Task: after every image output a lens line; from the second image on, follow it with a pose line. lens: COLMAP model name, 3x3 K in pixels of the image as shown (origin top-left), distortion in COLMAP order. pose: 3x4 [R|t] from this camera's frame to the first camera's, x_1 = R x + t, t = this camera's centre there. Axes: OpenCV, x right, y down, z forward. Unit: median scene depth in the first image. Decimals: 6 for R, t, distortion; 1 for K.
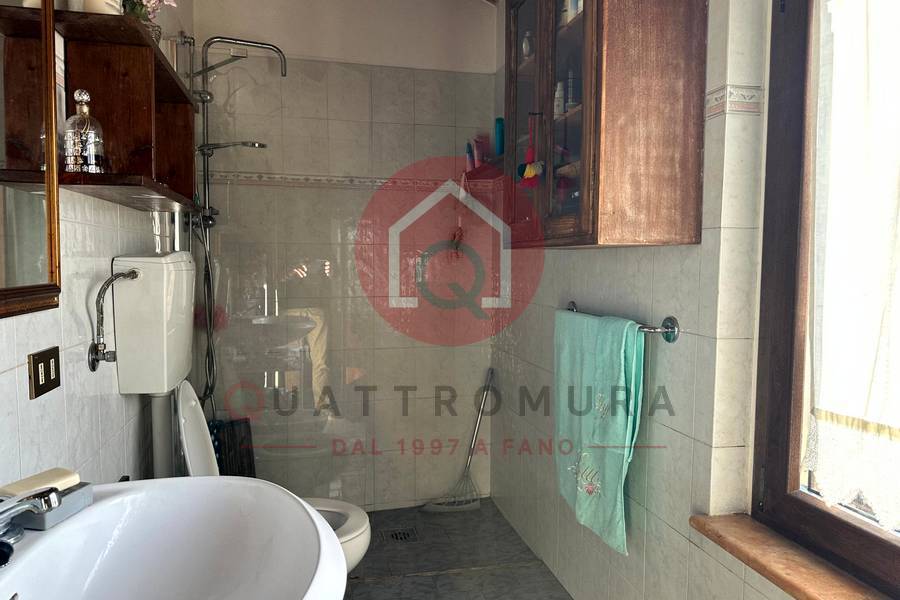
lens RADIAL K [[623.1, 0, 438.0], [0, 623.1, 302.0], [0, 0, 1]] dist [0.007351, -0.031956]
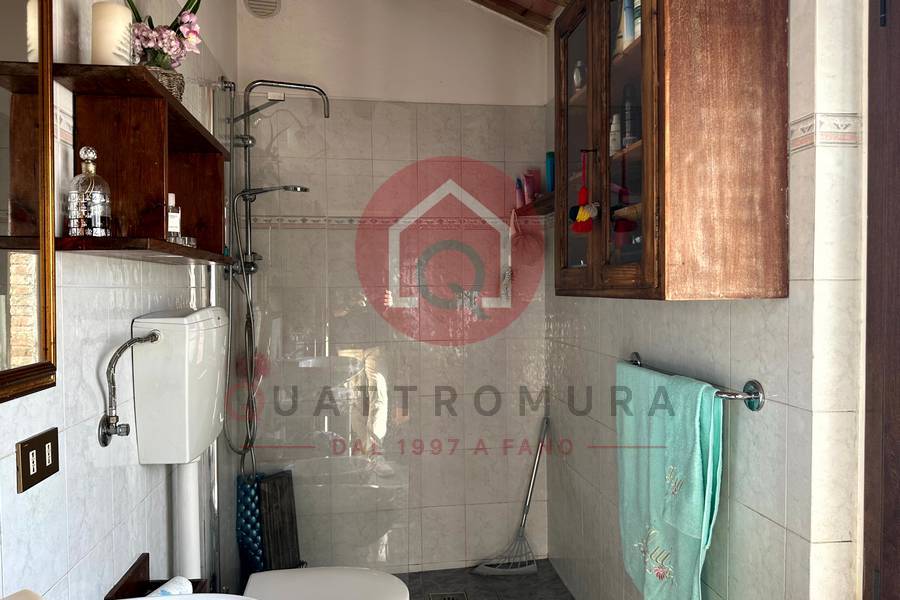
lens RADIAL K [[623.1, 0, 438.0], [0, 623.1, 302.0], [0, 0, 1]] dist [0.007351, -0.031956]
pose [[0.995816, -0.012176, -0.090571, 0.021151], [0.007991, 0.998890, -0.046431, -0.050679], [0.091036, 0.045513, 0.994807, 0.108942]]
